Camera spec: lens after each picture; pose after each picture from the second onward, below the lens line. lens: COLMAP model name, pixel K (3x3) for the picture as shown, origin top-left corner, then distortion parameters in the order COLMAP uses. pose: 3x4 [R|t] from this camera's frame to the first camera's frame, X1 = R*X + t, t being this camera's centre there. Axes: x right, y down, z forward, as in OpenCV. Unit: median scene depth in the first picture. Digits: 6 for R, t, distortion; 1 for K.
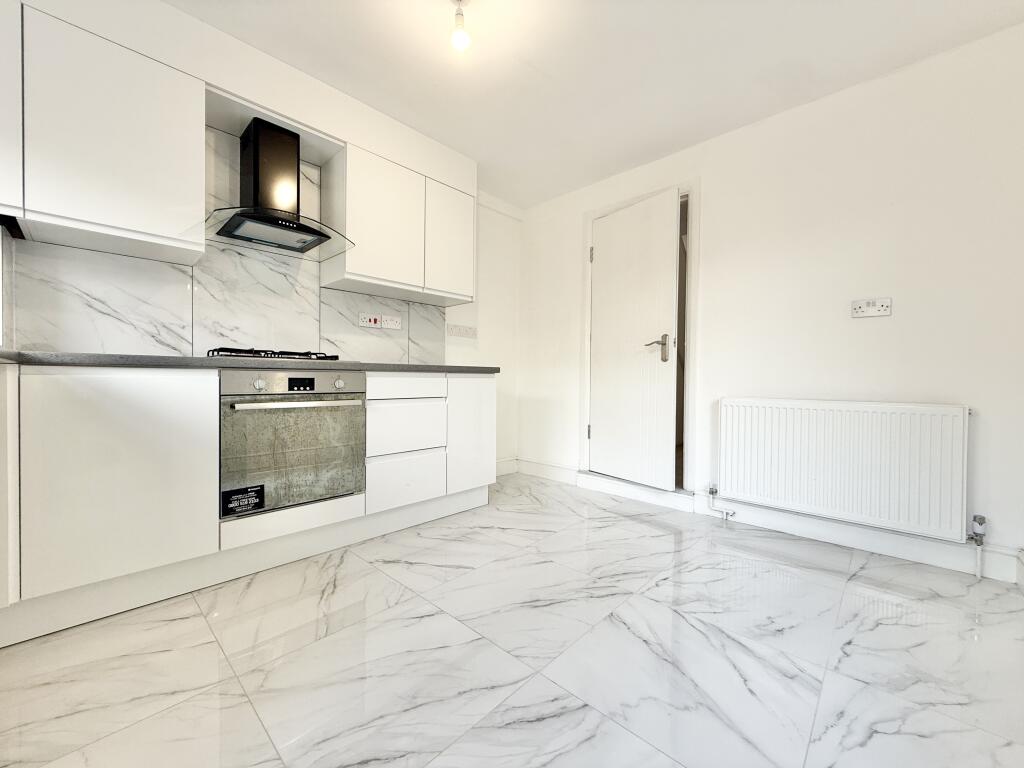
lens RADIAL K [[410.0, 0, 509.5], [0, 410.0, 381.2], [0, 0, 1]] dist [-0.000632, 0.000048]
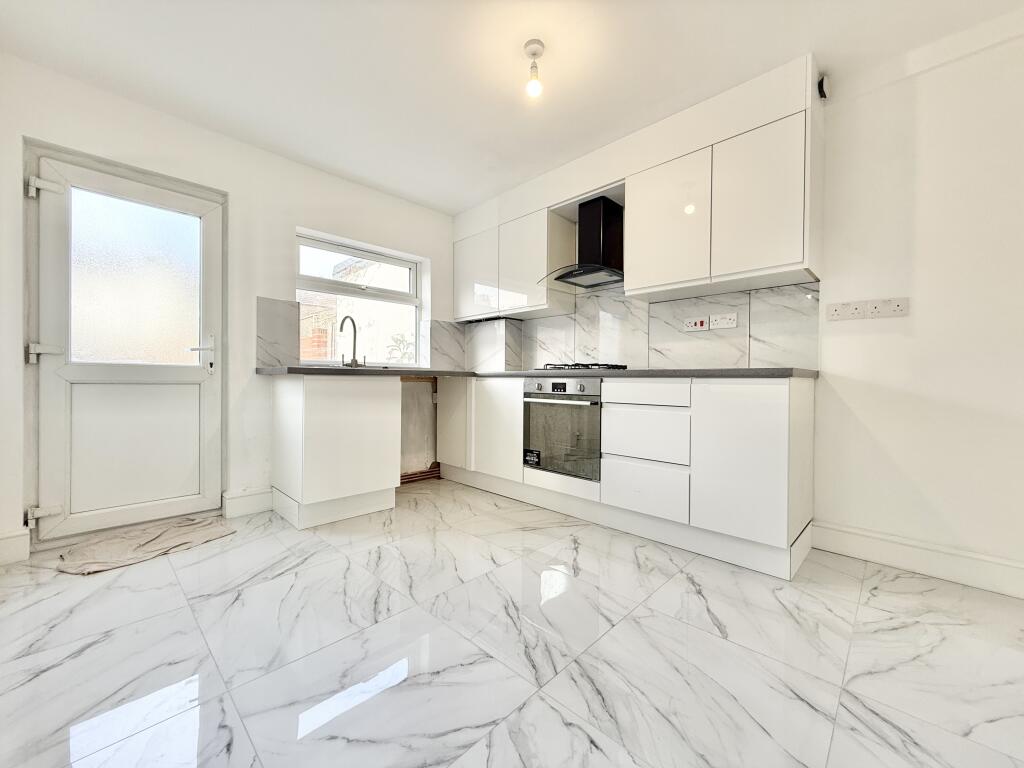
lens RADIAL K [[410.0, 0, 509.6], [0, 410.0, 382.1], [0, 0, 1]] dist [-0.000632, 0.000048]
pose [[-0.018251, -0.003850, -0.999826, 0.822066], [-0.019236, 0.999809, -0.003499, -0.002414], [0.999648, 0.019169, -0.018321, 0.776375]]
